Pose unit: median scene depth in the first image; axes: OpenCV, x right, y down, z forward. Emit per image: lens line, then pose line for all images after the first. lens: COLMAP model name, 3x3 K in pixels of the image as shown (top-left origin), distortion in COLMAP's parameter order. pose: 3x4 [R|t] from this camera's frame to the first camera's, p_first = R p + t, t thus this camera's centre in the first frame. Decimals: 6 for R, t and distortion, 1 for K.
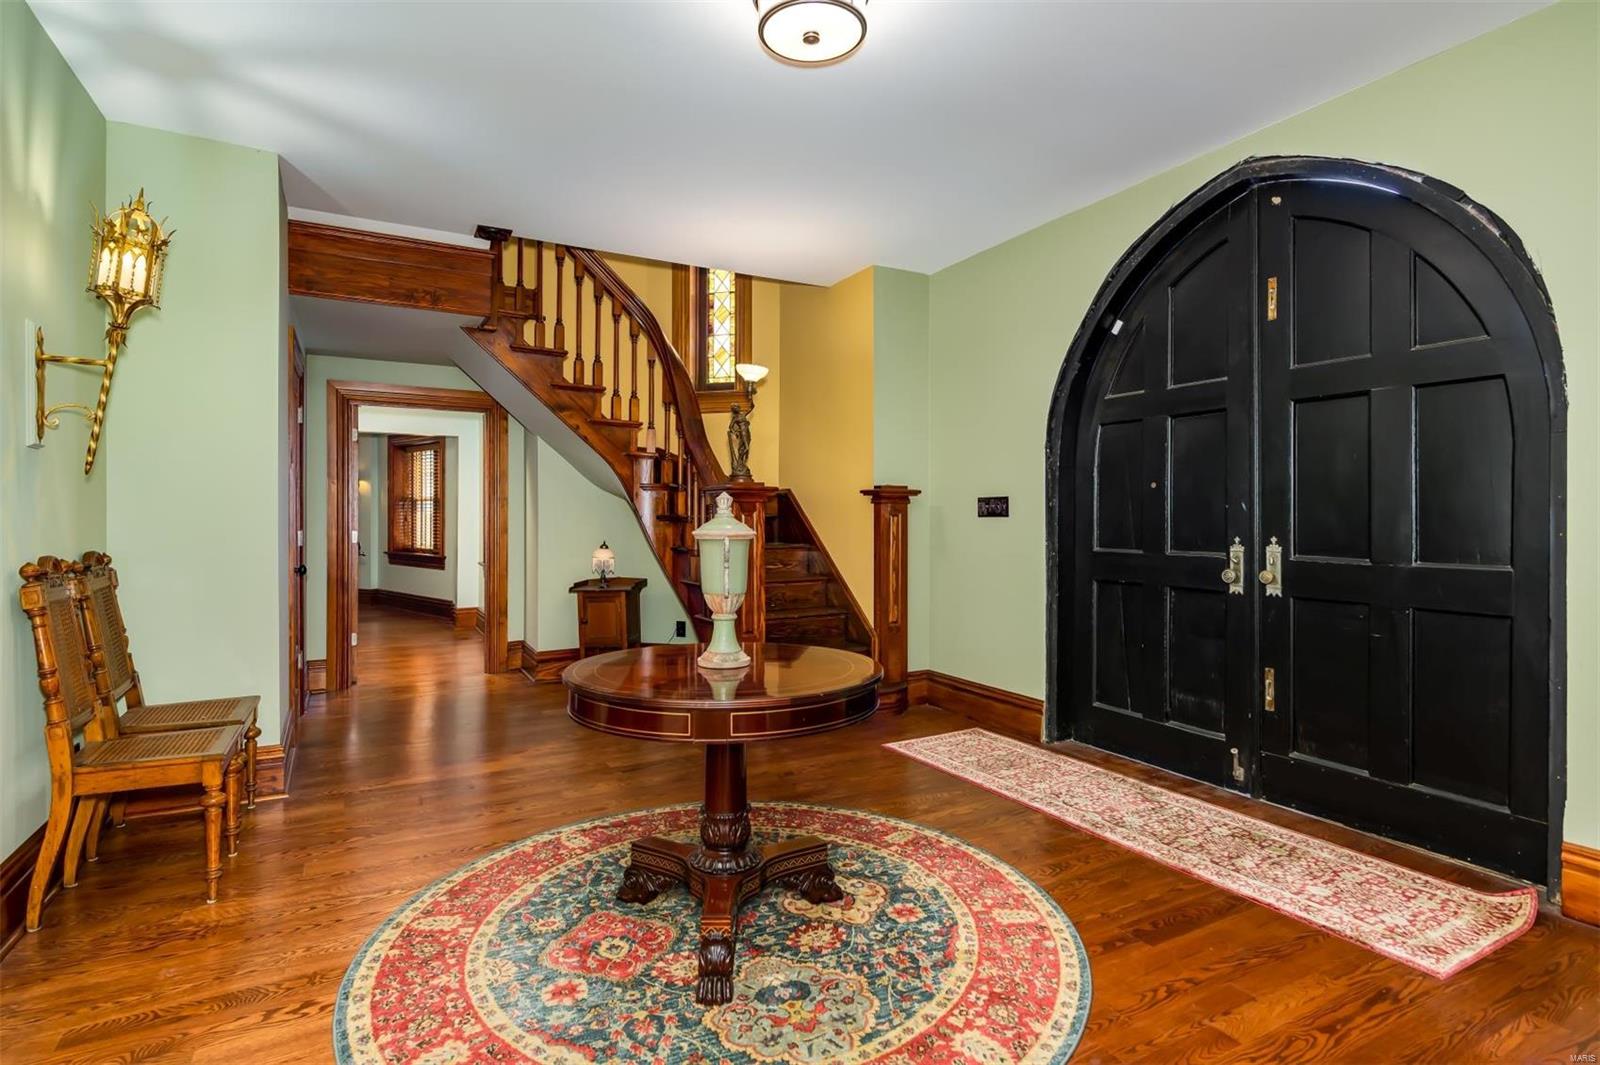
lens RADIAL K [[808.8, 0, 790.0], [0, 808.8, 524.7], [0, 0, 1]] dist [0.004596, 0.001166]
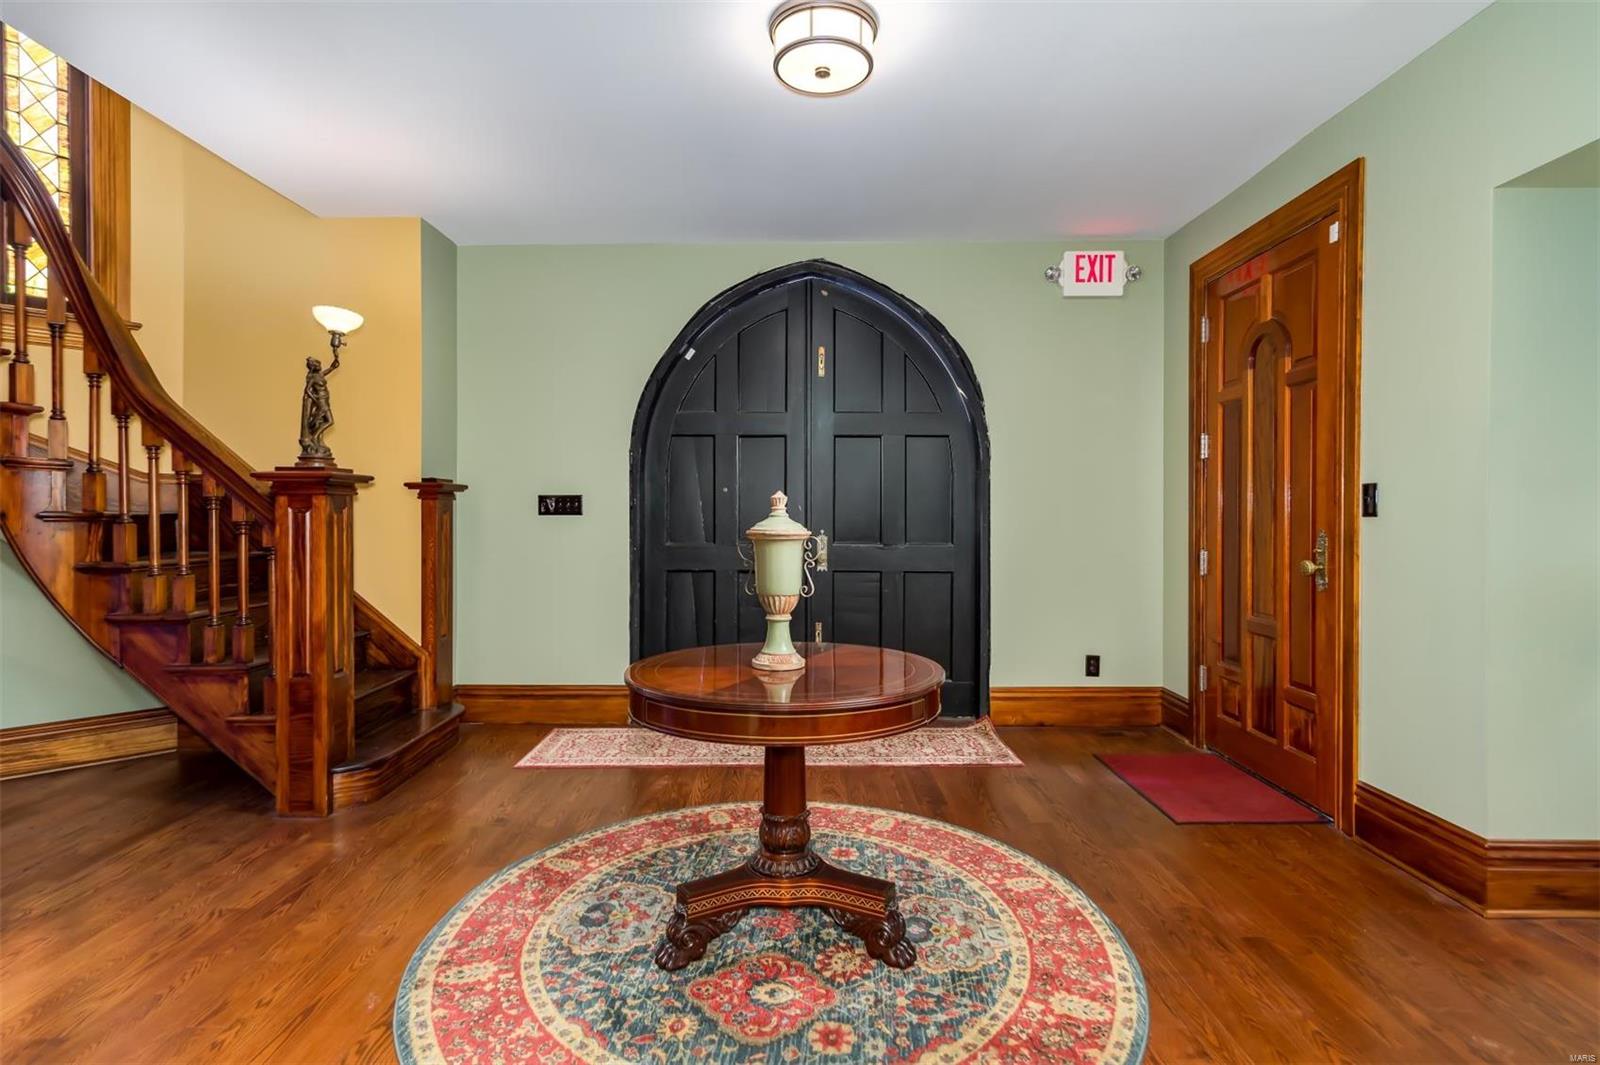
lens RADIAL K [[808.8, 0, 792.9], [0, 808.8, 524.4], [0, 0, 1]] dist [0.004596, 0.001166]
pose [[0.475974, -0.010393, 0.879398, -0.829980], [0.006396, 0.999945, 0.008355, -0.007557], [-0.879436, 0.001648, 0.476014, 0.456015]]
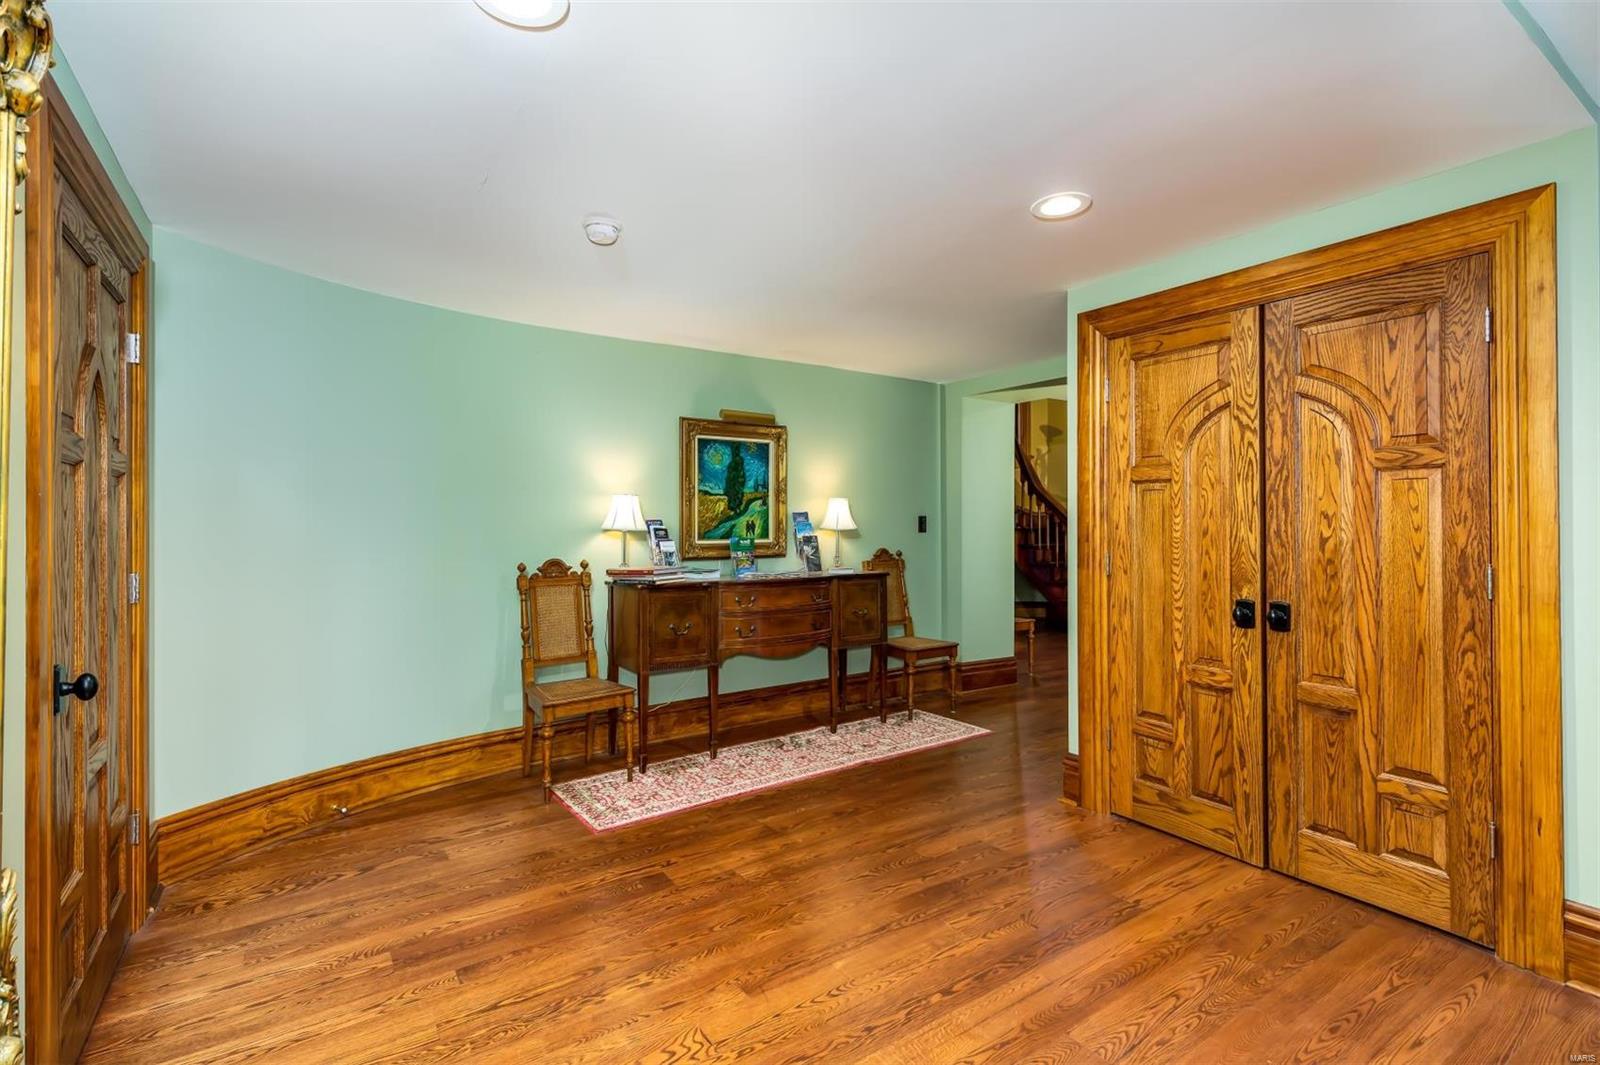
lens RADIAL K [[746.3, 0, 803.0], [0, 746.3, 527.5], [0, 0, 1]] dist [-0.000829, -0.000012]
pose [[0.994295, -0.007995, 0.106367, -1.607452], [0.008771, 0.999938, -0.006838, -0.009717], [-0.106306, 0.007732, 0.994303, -1.293498]]
